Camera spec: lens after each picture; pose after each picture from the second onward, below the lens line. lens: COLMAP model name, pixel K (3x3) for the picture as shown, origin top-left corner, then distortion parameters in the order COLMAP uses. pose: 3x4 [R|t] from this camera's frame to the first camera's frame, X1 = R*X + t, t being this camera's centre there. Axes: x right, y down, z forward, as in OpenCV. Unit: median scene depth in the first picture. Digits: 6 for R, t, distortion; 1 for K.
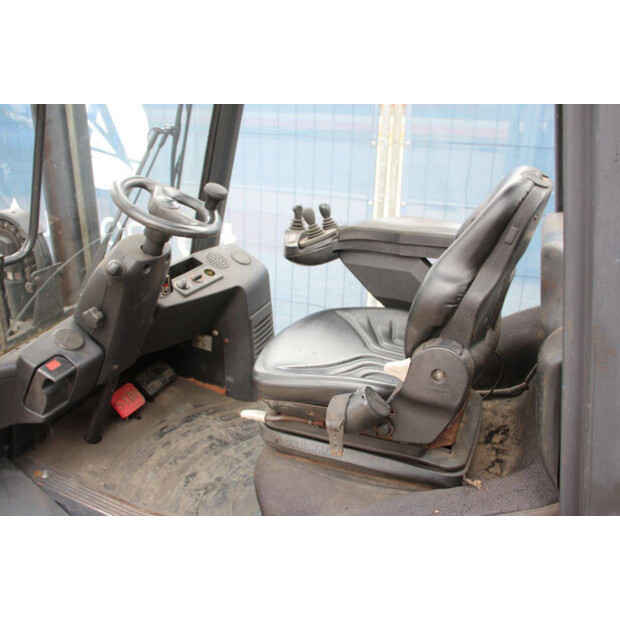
lens RADIAL K [[590.4, 0, 315.2], [0, 590.4, 306.2], [0, 0, 1]] dist [-0.053765, 0.000000]
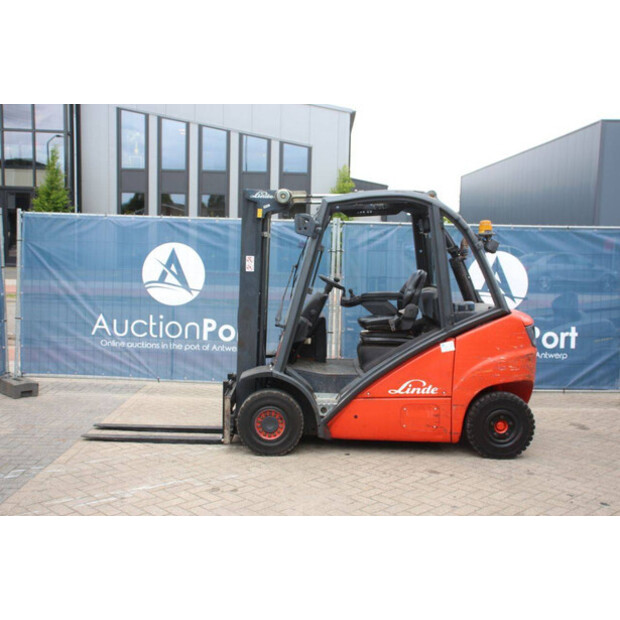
lens RADIAL K [[741.5, 0, 311.3], [0, 741.5, 294.9], [0, 0, 1]] dist [0.012626, 0.000000]
pose [[0.935570, -0.004291, 0.353116, -1.694203], [0.111311, 0.952538, -0.283340, 1.022730], [-0.335141, 0.304390, 0.891643, -2.608042]]
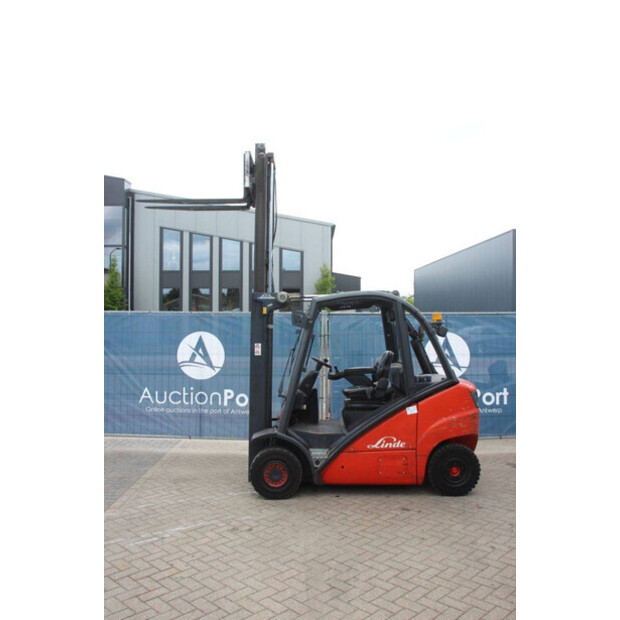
lens RADIAL K [[556.2, 0, 303.8], [0, 556.2, 302.6], [0, 0, 1]] dist [-0.100642, 0.086858]
pose [[0.936286, 0.007803, 0.351152, -1.667736], [0.133997, 0.916206, -0.377640, 0.914418], [-0.324674, 0.400633, 0.856785, -2.571316]]
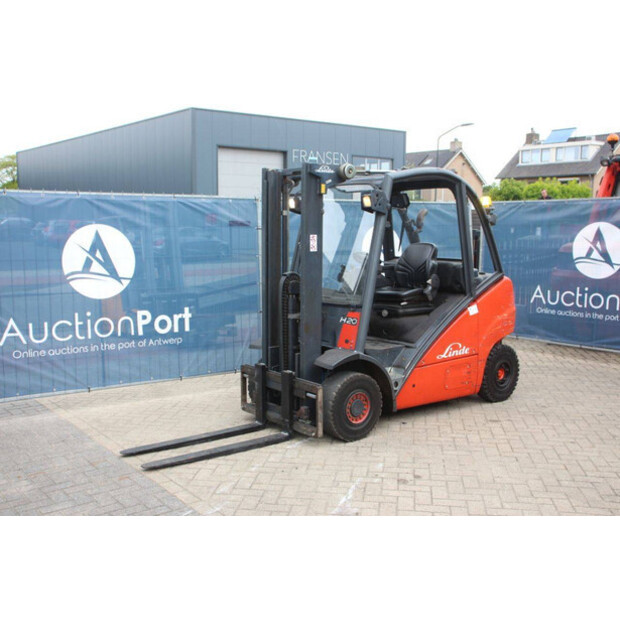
lens RADIAL K [[692.2, 0, 305.7], [0, 692.2, 299.5], [0, 0, 1]] dist [-0.007898, 0.000000]
pose [[0.534565, -0.095419, 0.839723, -3.485741], [0.318539, 0.943075, -0.095618, 0.310902], [-0.782798, 0.318599, 0.534530, -0.802620]]
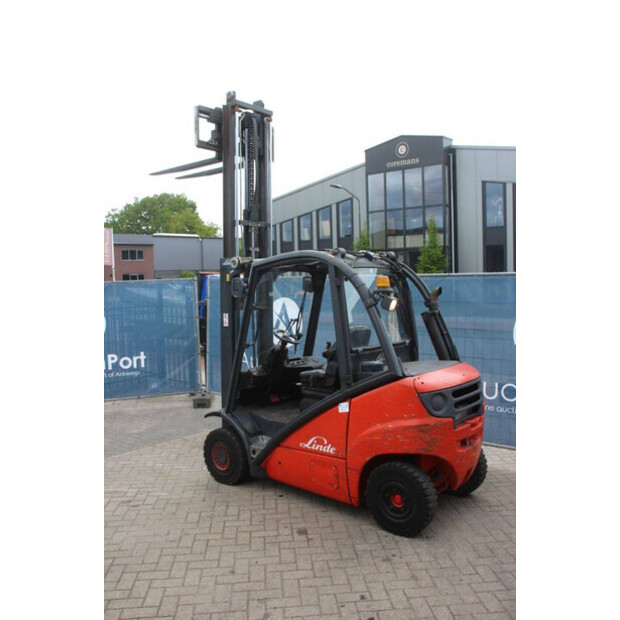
lens RADIAL K [[556.2, 0, 310.9], [0, 556.2, 301.0], [0, 0, 1]] dist [-0.100642, 0.086858]
pose [[0.945739, -0.009040, -0.324800, 0.980034], [-0.101179, 0.941720, -0.320822, 0.688566], [0.308771, 0.336277, 0.889707, -2.076774]]
